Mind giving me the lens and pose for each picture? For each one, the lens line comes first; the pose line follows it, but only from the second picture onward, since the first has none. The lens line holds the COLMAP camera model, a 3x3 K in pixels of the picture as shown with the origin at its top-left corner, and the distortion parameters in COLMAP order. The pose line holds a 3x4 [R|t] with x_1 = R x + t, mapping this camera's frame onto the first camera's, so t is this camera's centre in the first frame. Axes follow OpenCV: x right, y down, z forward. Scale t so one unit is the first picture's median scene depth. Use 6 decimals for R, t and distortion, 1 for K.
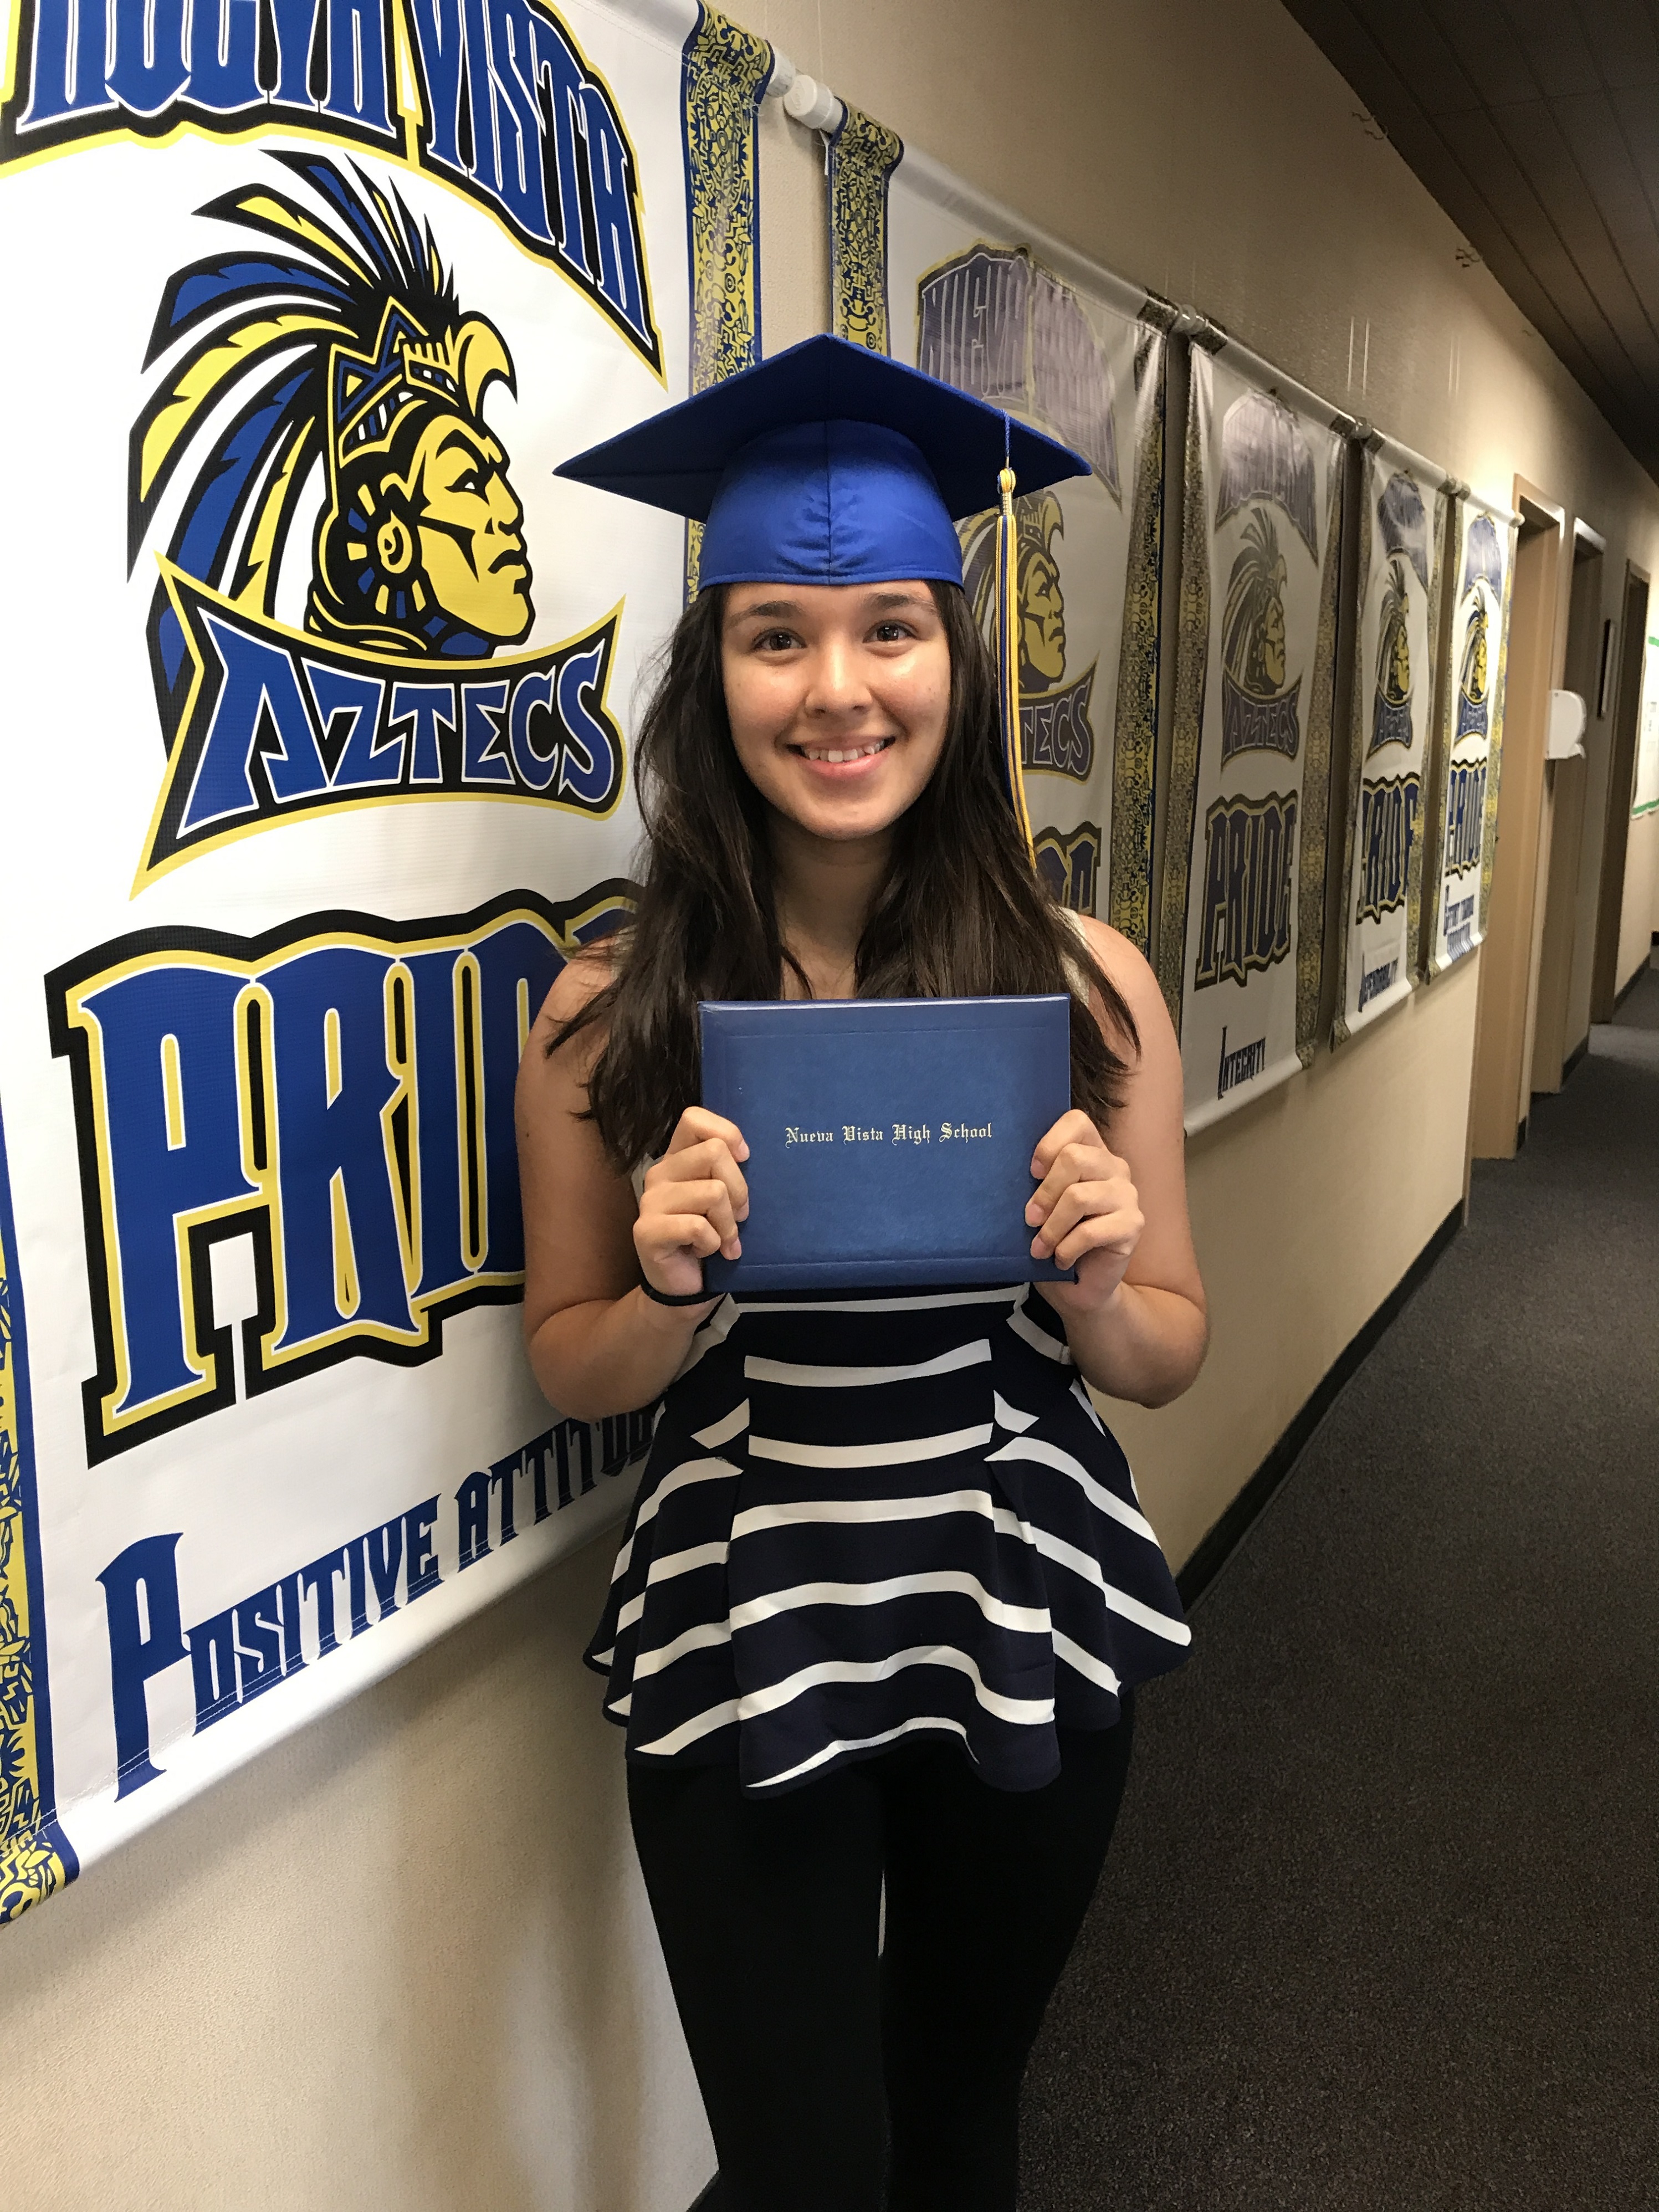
lens RADIAL K [[1828.5, 0, 851.0], [0, 1828.5, 1109.7], [0, 0, 1]] dist [0.001170, -0.007057]
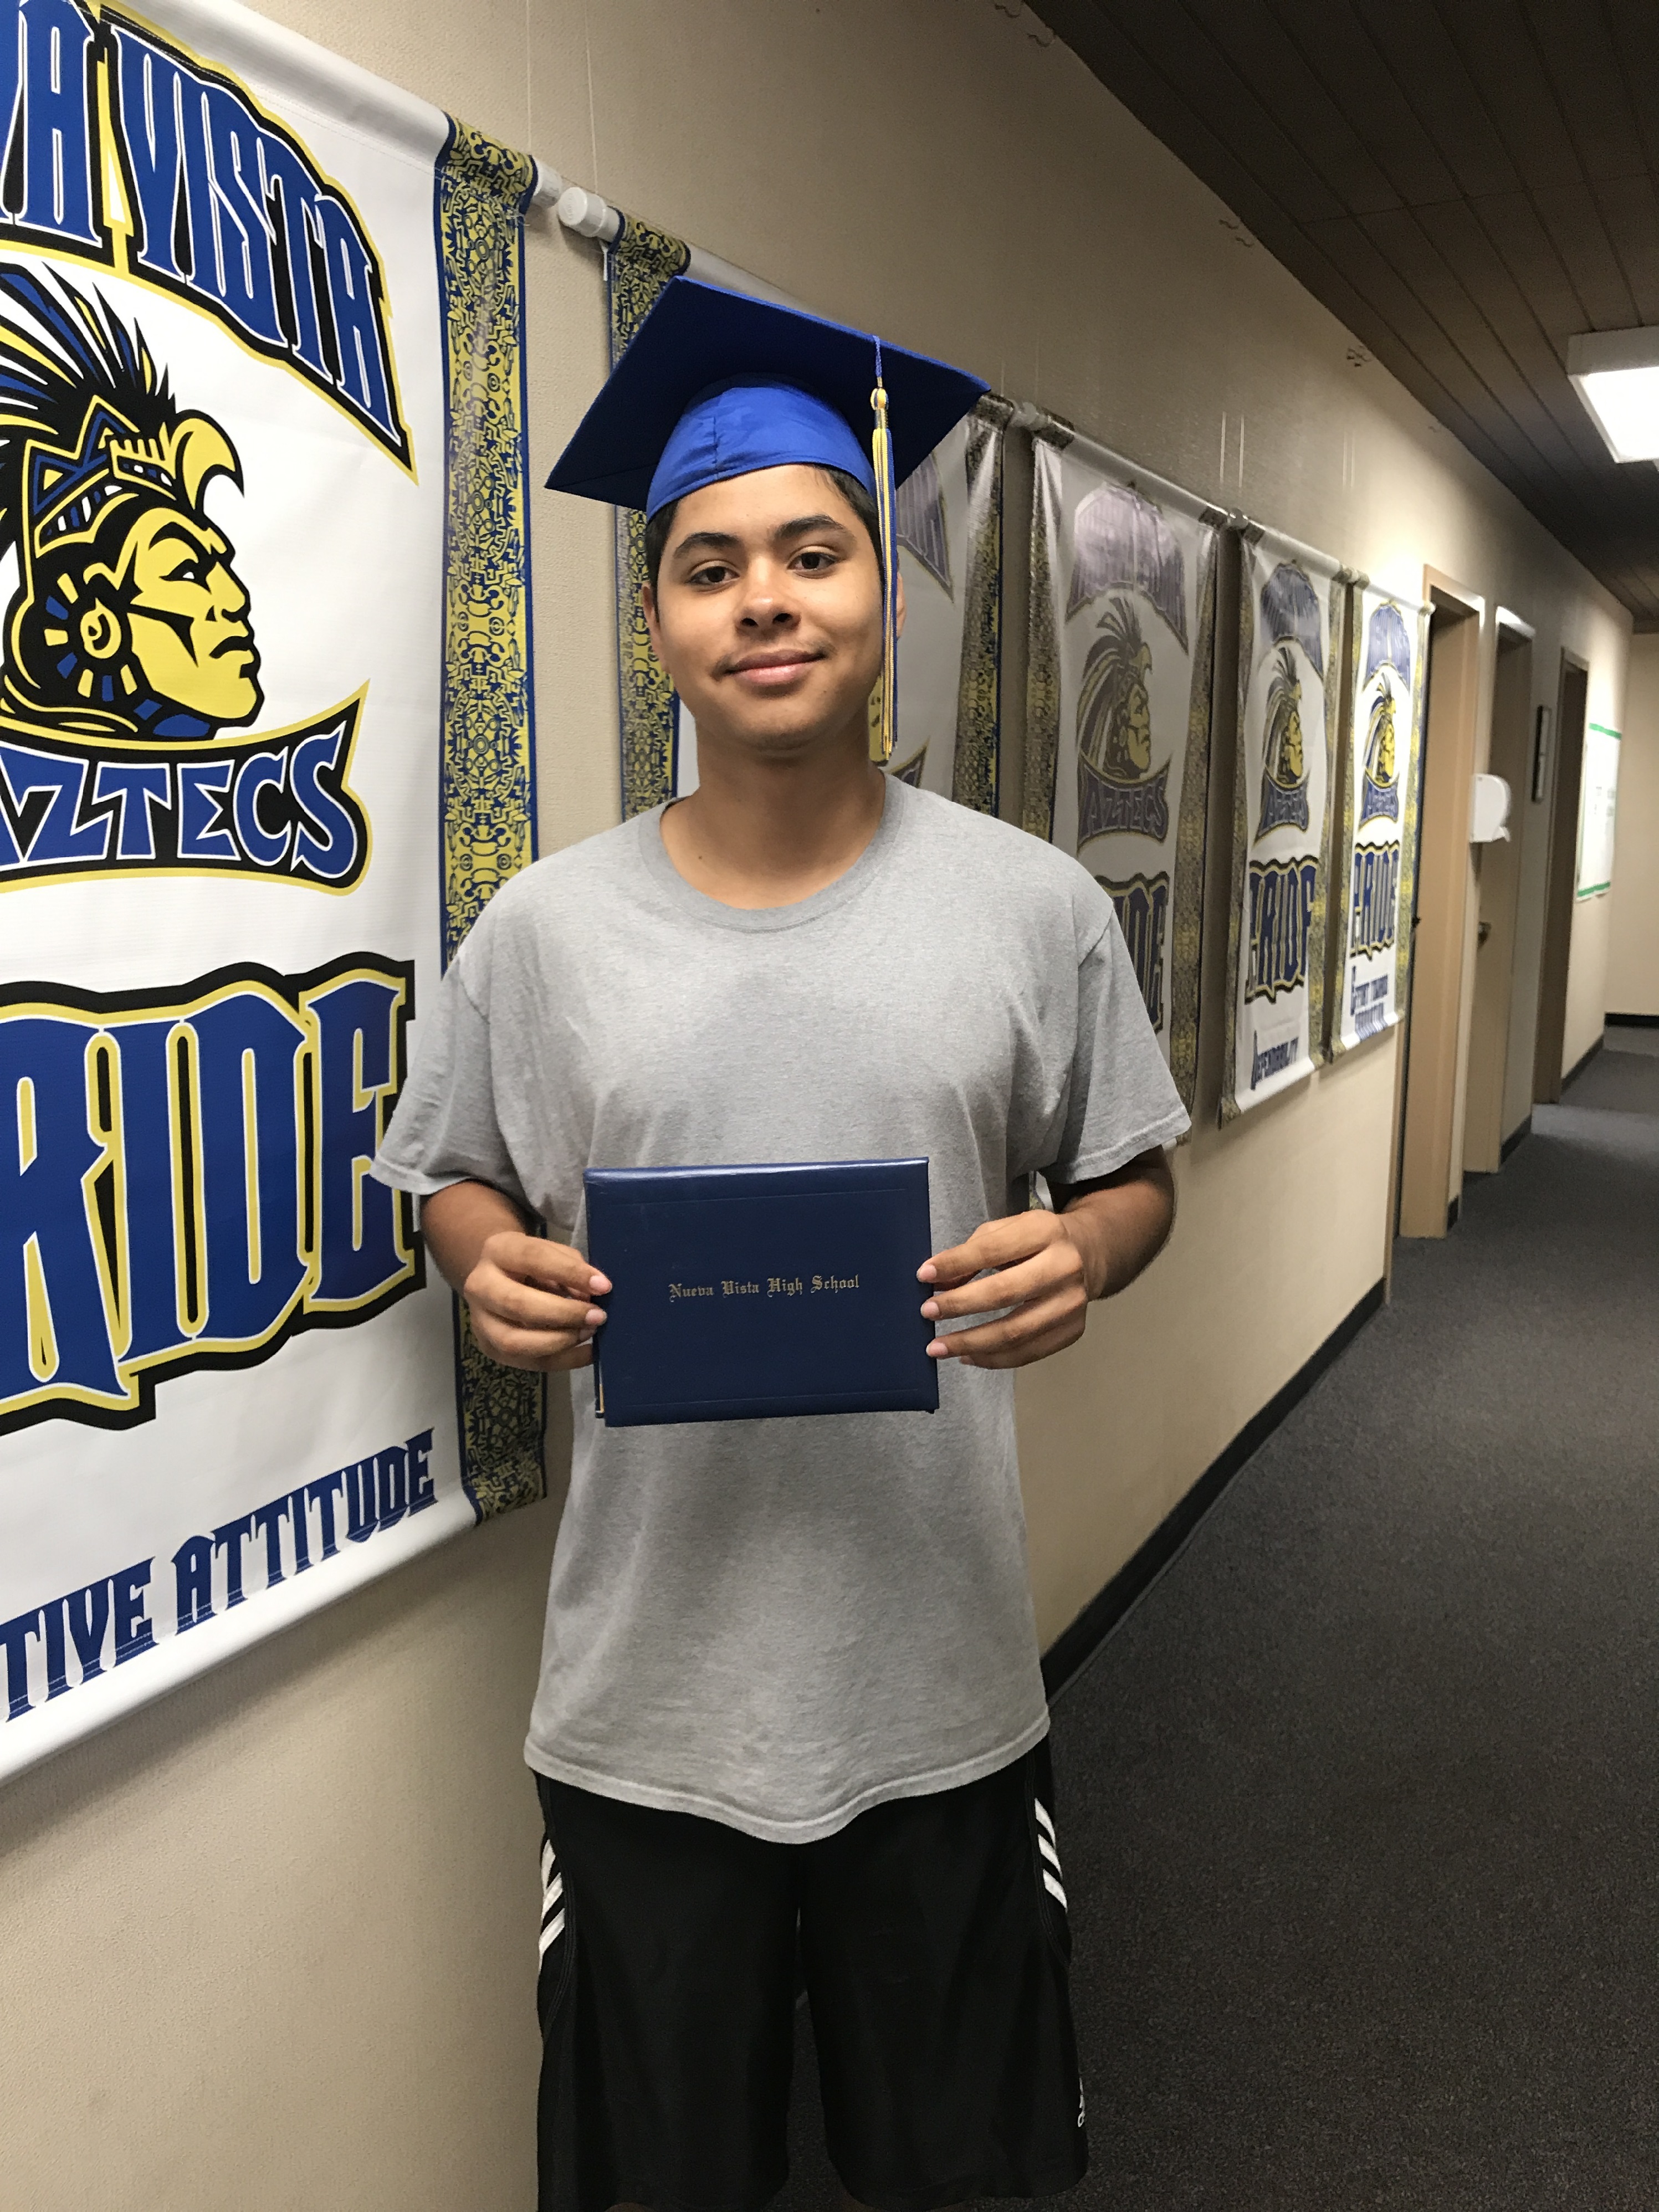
lens RADIAL K [[1828.6, 0, 829.5], [0, 1828.6, 1106.0], [0, 0, 1]] dist [-0.002470, -0.000923]
pose [[0.999962, 0.005563, 0.006704, 0.119207], [-0.005264, 0.999028, -0.043757, 0.002589], [-0.006941, 0.043720, 0.999020, -0.019923]]
